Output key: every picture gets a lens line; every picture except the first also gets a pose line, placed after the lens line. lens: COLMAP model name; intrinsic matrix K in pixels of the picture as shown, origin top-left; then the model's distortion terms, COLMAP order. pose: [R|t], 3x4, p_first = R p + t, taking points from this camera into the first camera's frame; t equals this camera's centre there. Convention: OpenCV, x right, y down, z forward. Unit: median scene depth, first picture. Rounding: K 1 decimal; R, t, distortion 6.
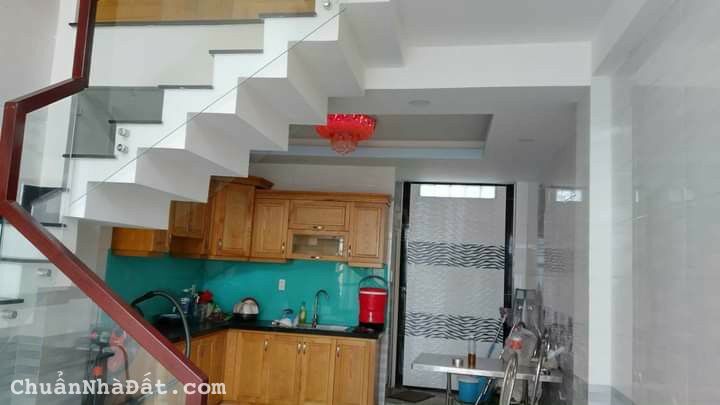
lens RADIAL K [[550.8, 0, 357.5], [0, 550.8, 201.2], [0, 0, 1]] dist [0.065655, -0.008289]
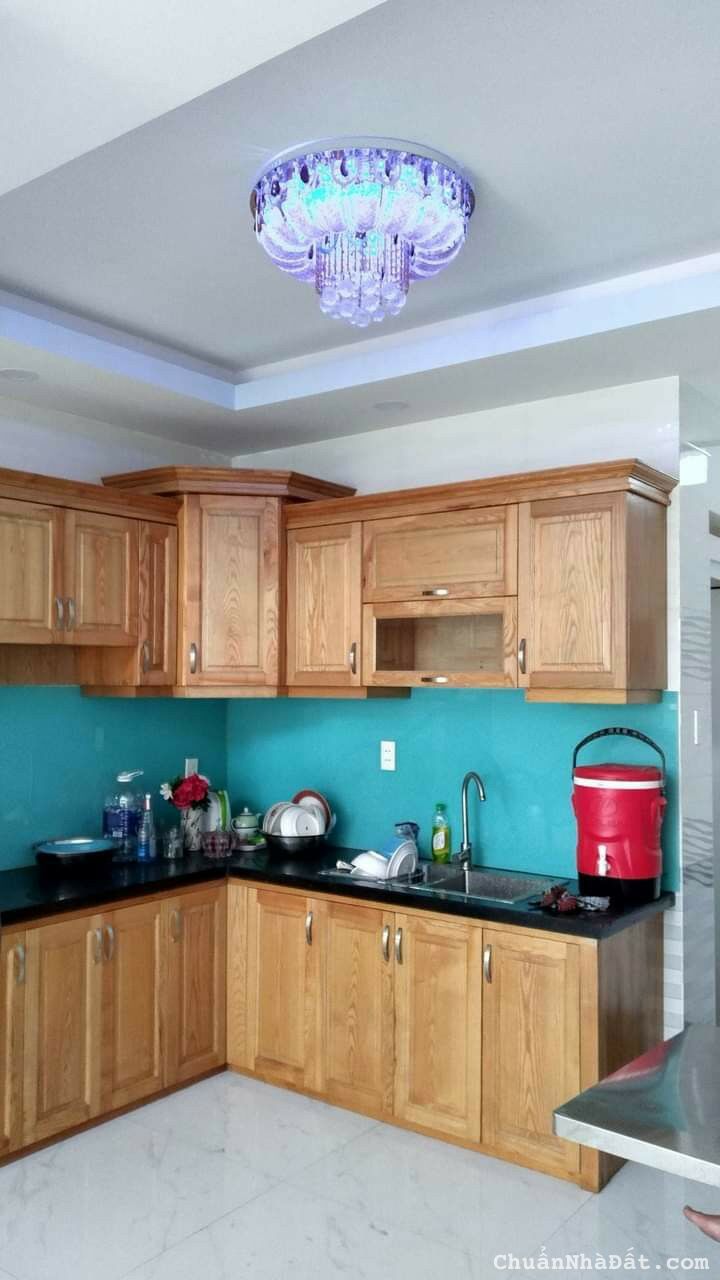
lens RADIAL K [[979.2, 0, 360.6], [0, 979.2, 650.9], [0, 0, 1]] dist [0.065655, -0.008289]
pose [[0.887641, -0.061888, -0.456358, 0.160436], [0.094935, 0.994236, 0.049821, 0.049026], [0.450644, -0.087548, 0.888400, 0.436496]]
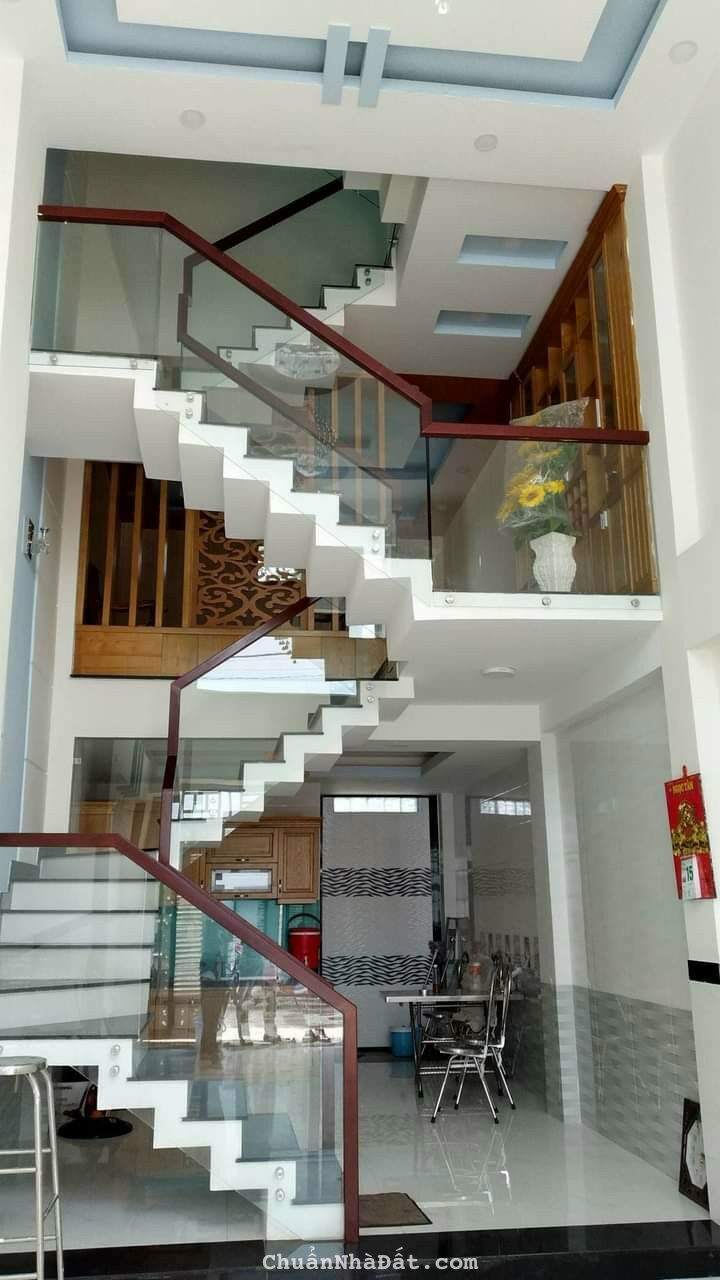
lens RADIAL K [[979.2, 0, 357.9], [0, 979.2, 638.2], [0, 0, 1]] dist [0.065655, -0.008289]
pose [[0.957142, 0.013124, 0.289321, -0.347958], [0.027465, 0.990357, -0.135787, -0.082282], [-0.288313, 0.137913, 0.947552, -0.566471]]
